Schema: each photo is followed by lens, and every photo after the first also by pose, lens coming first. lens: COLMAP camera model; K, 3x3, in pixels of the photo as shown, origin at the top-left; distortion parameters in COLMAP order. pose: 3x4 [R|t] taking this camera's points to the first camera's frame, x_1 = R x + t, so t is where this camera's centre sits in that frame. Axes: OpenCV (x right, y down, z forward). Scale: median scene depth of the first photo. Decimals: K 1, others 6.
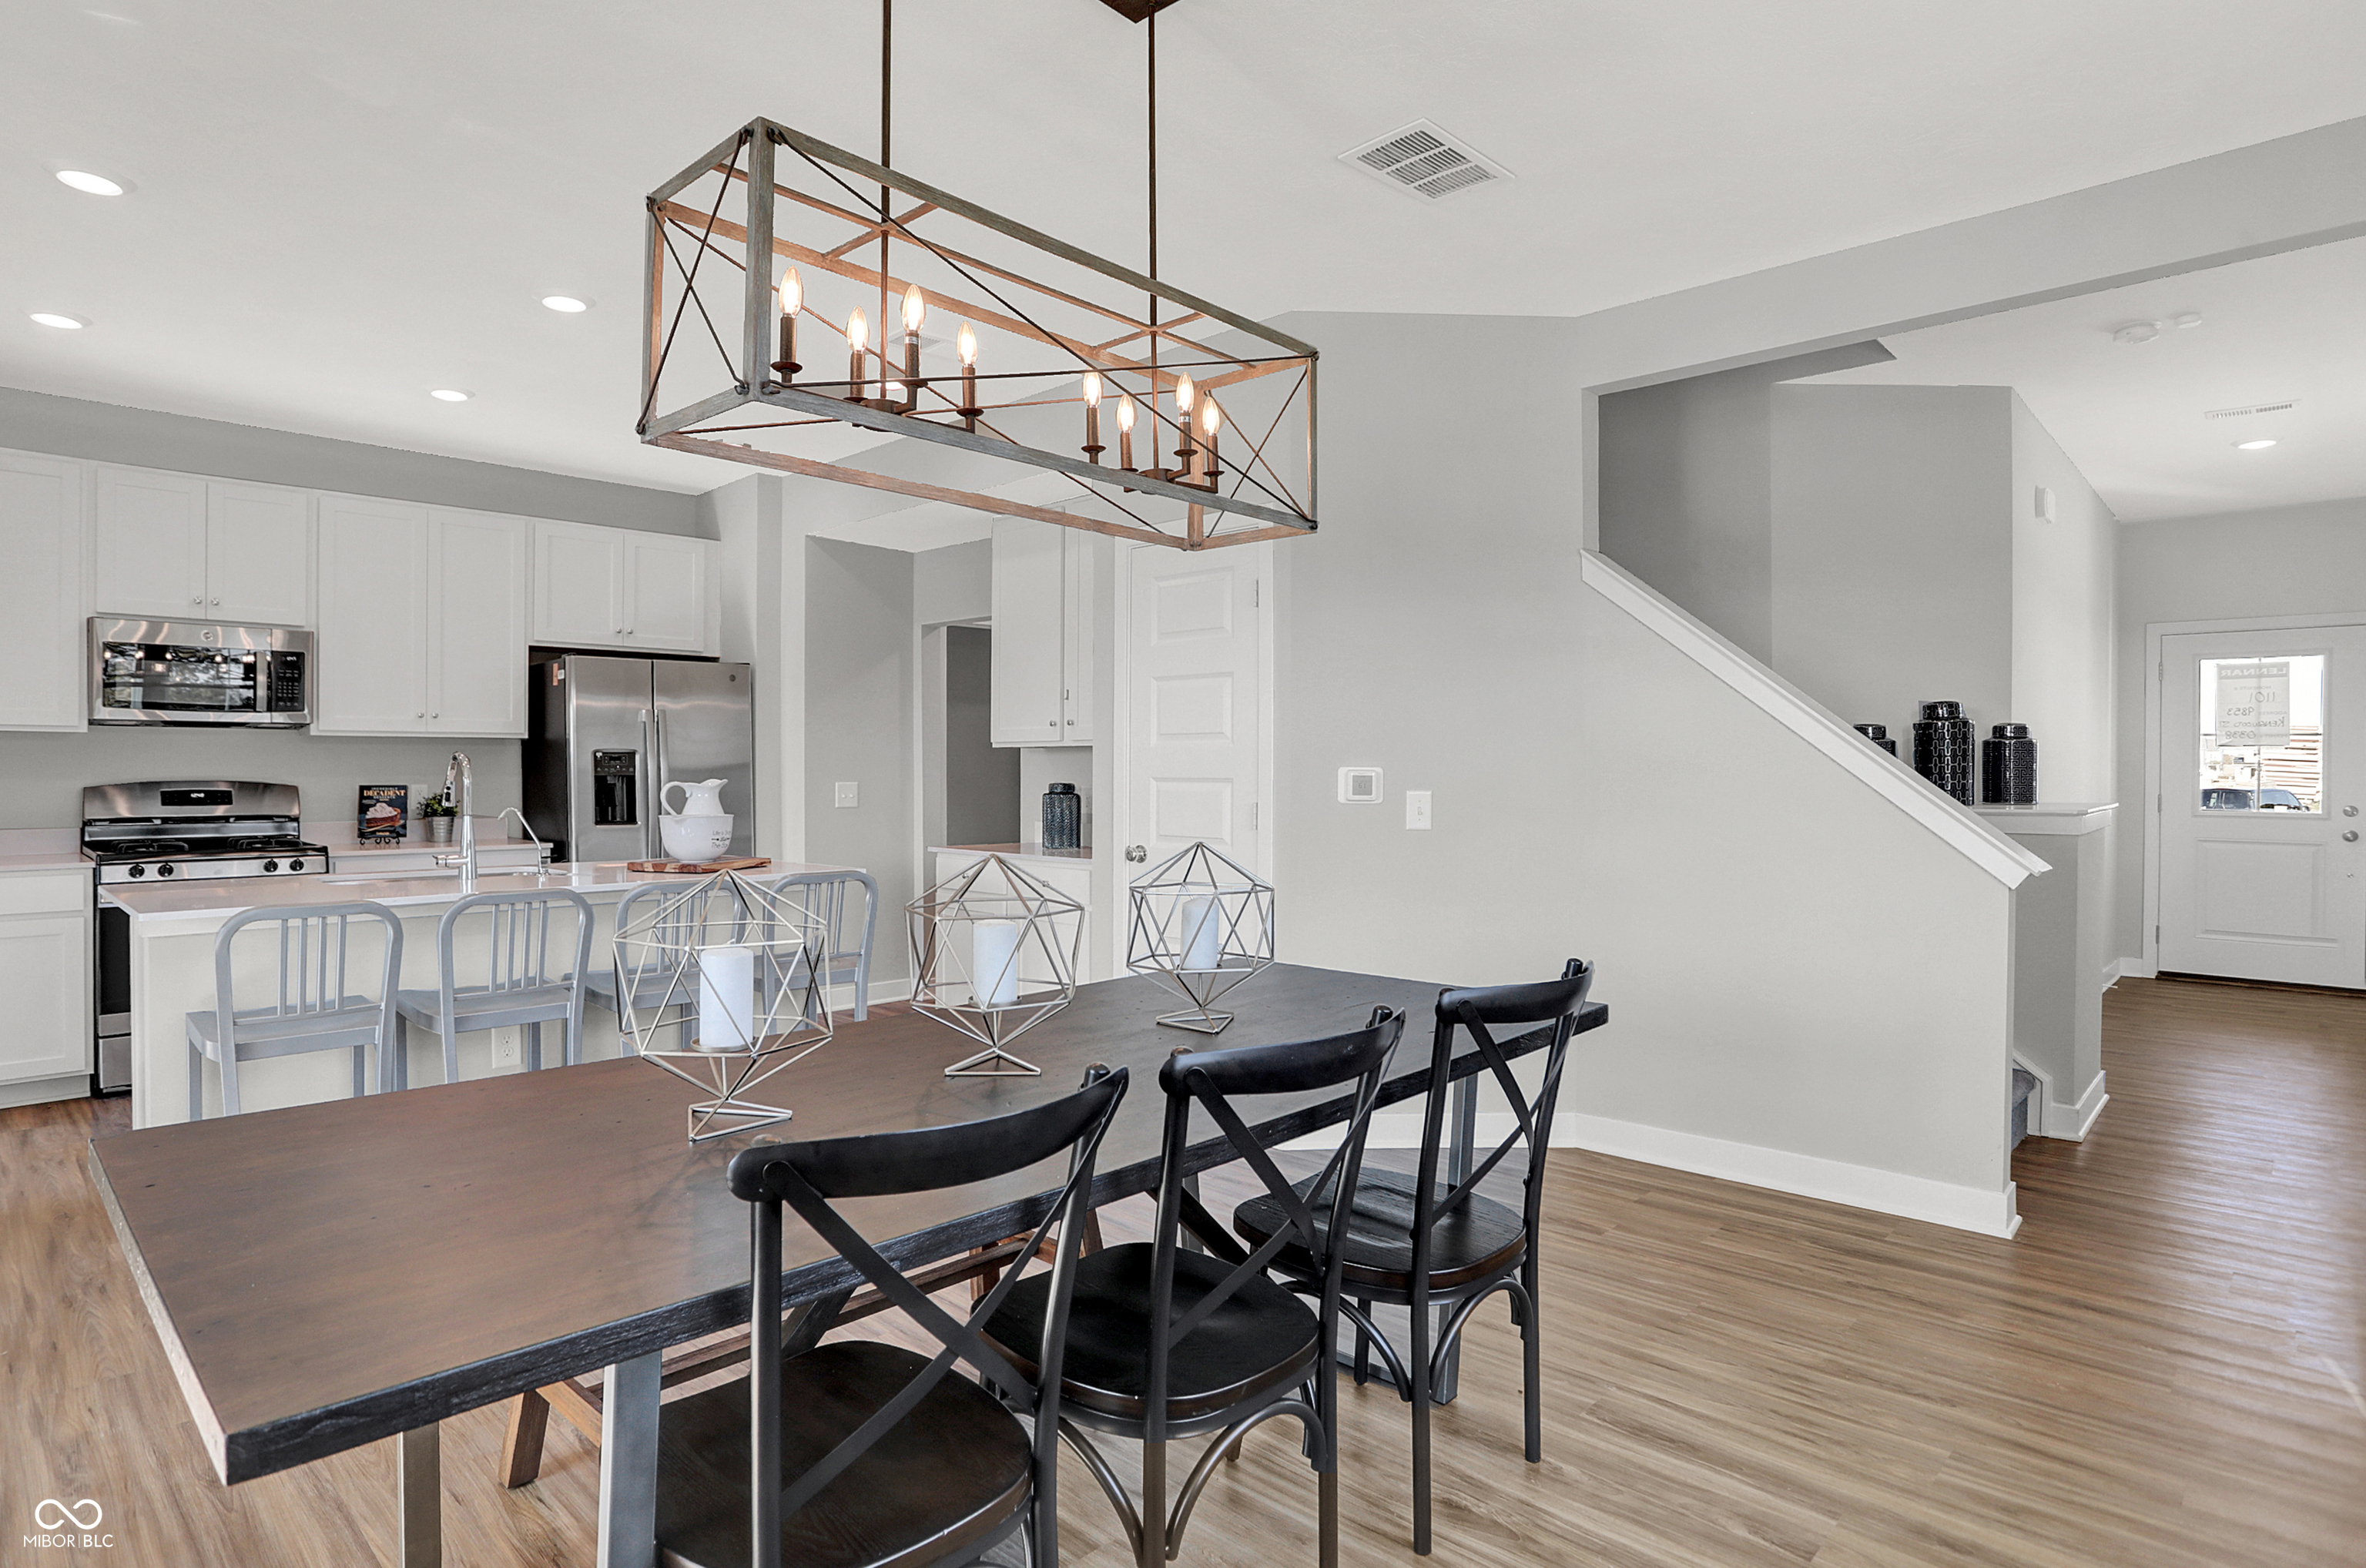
lens RADIAL K [[1249.6, 0, 1111.6], [0, 1249.6, 796.9], [0, 0, 1]] dist [-0.032959, 0.001048]
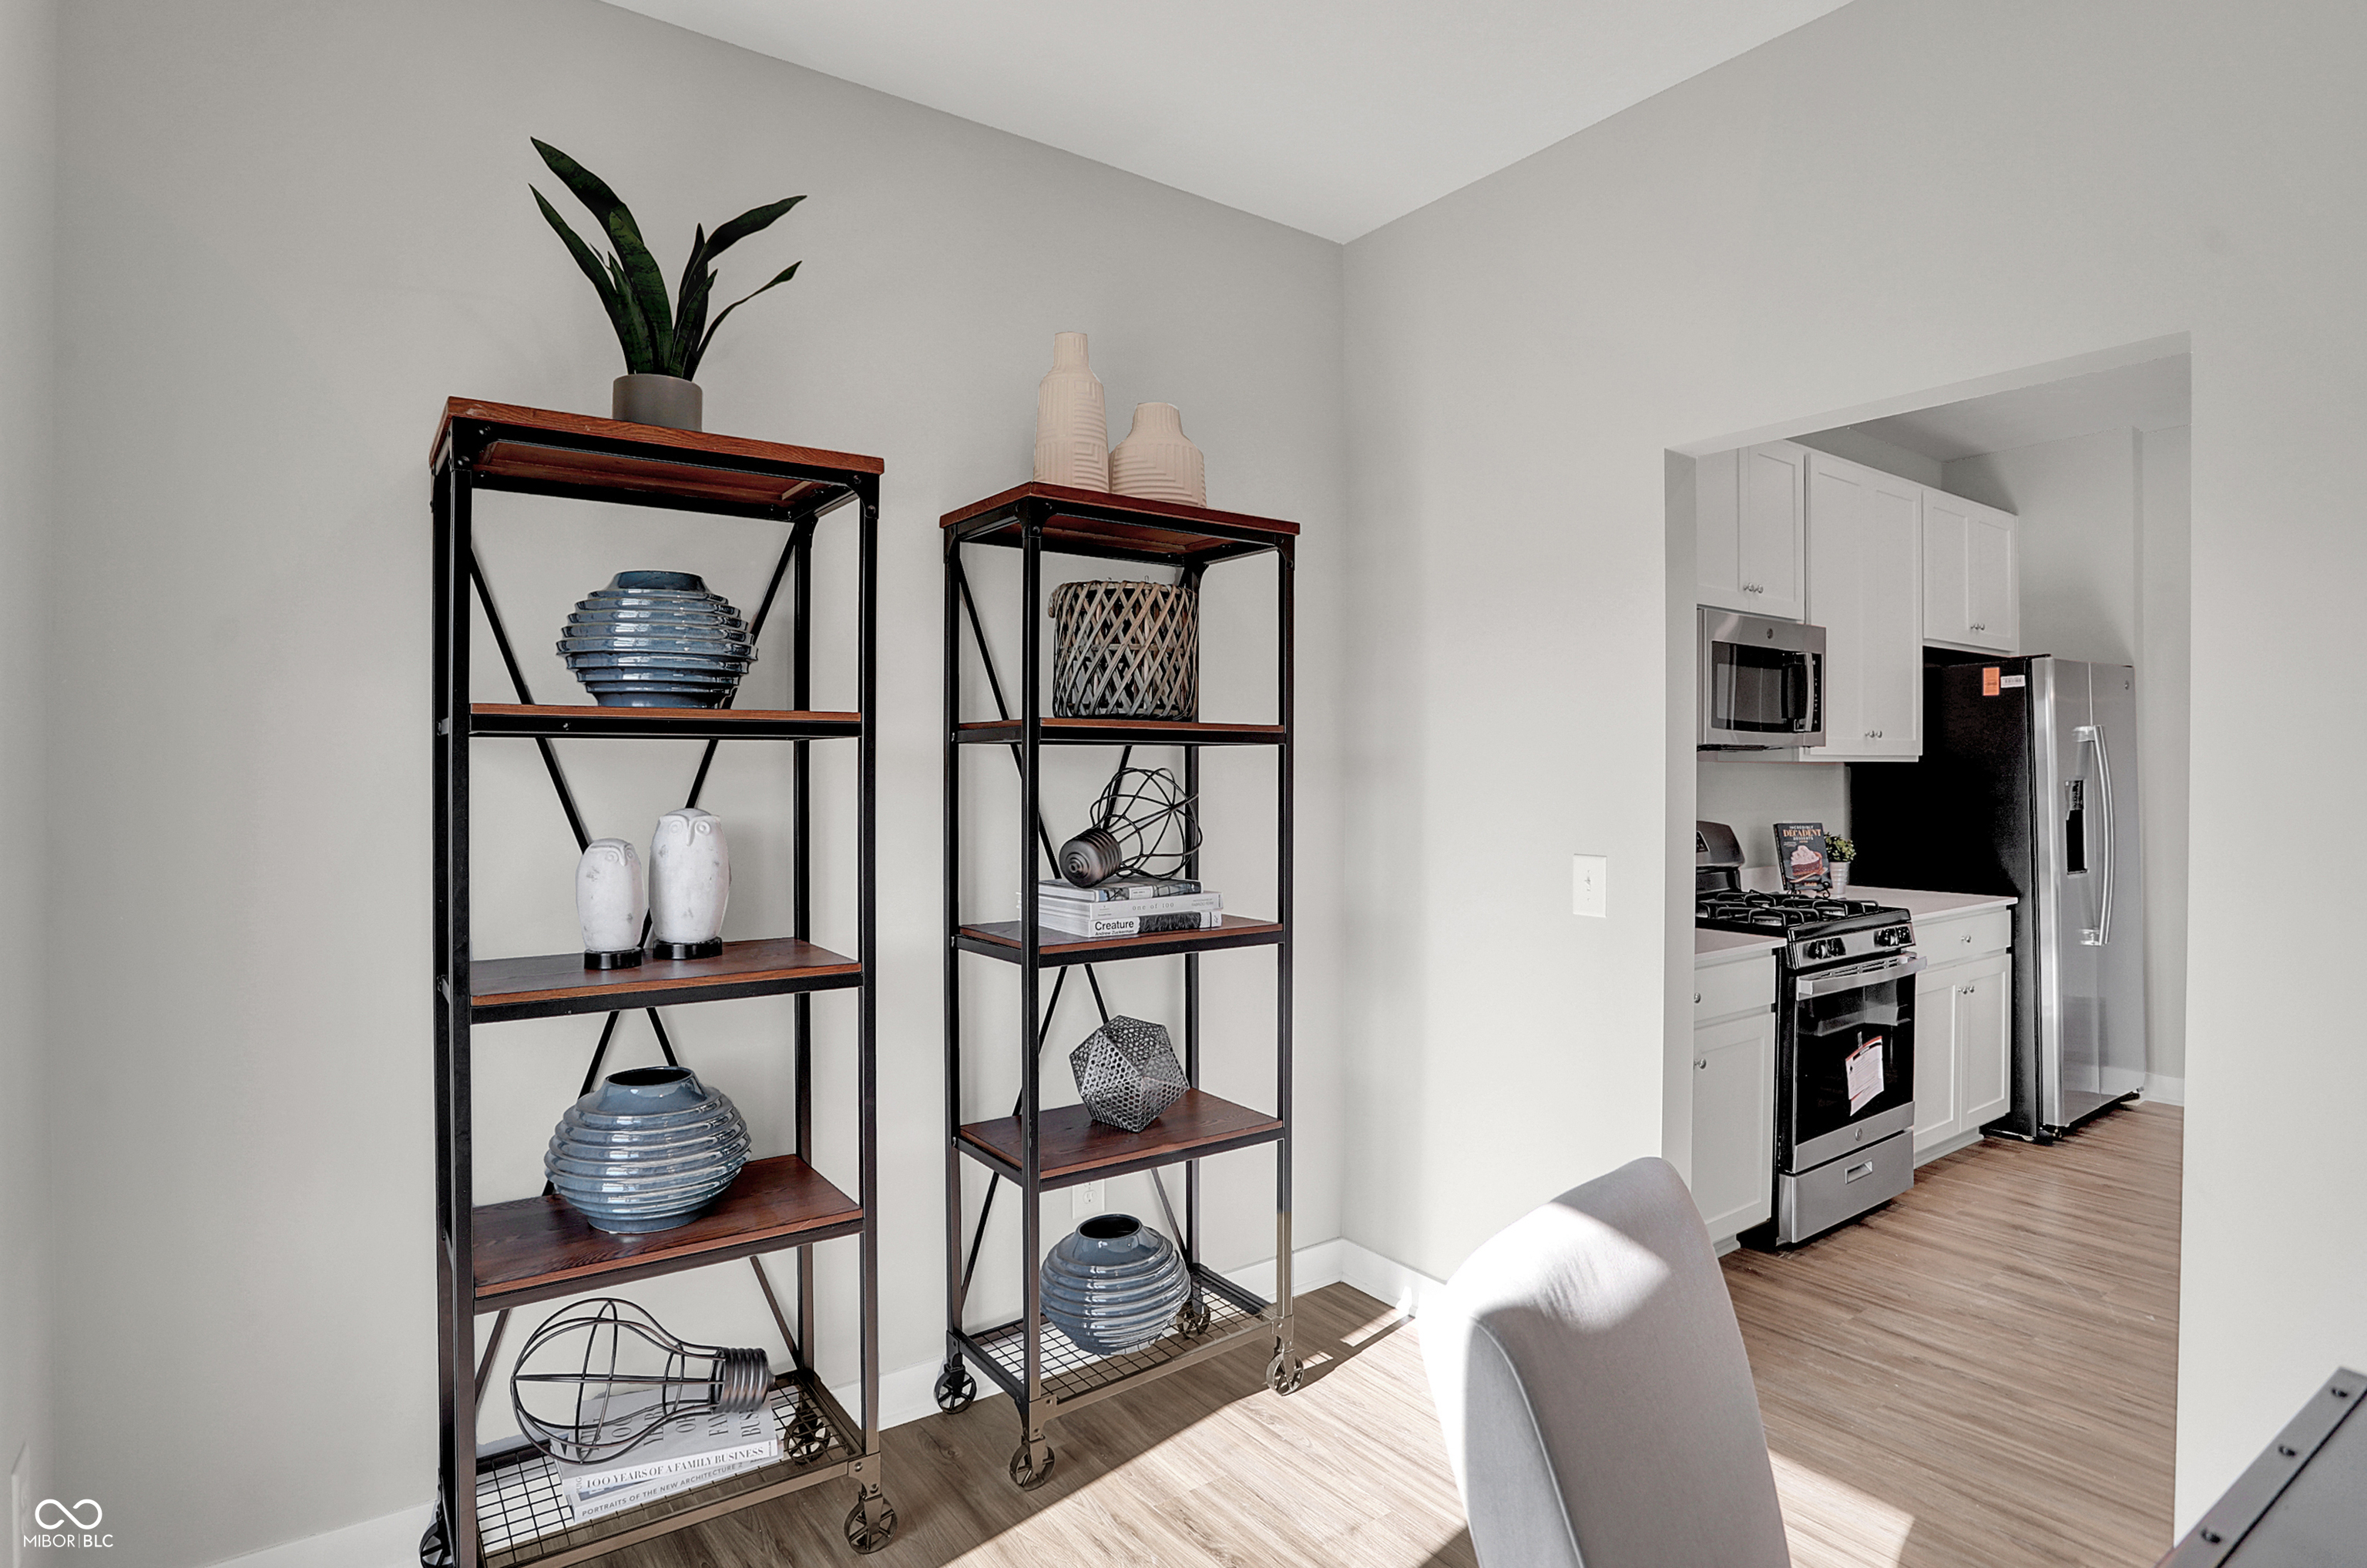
lens RADIAL K [[1214.9, 0, 1146.2], [0, 1214.9, 767.1], [0, 0, 1]] dist [-0.075232, 0.032767]
pose [[0.985018, 0.000383, -0.172452, -0.937799], [-0.004335, 0.999737, -0.022539, -0.028203], [0.172398, 0.022949, 0.984760, 0.195280]]
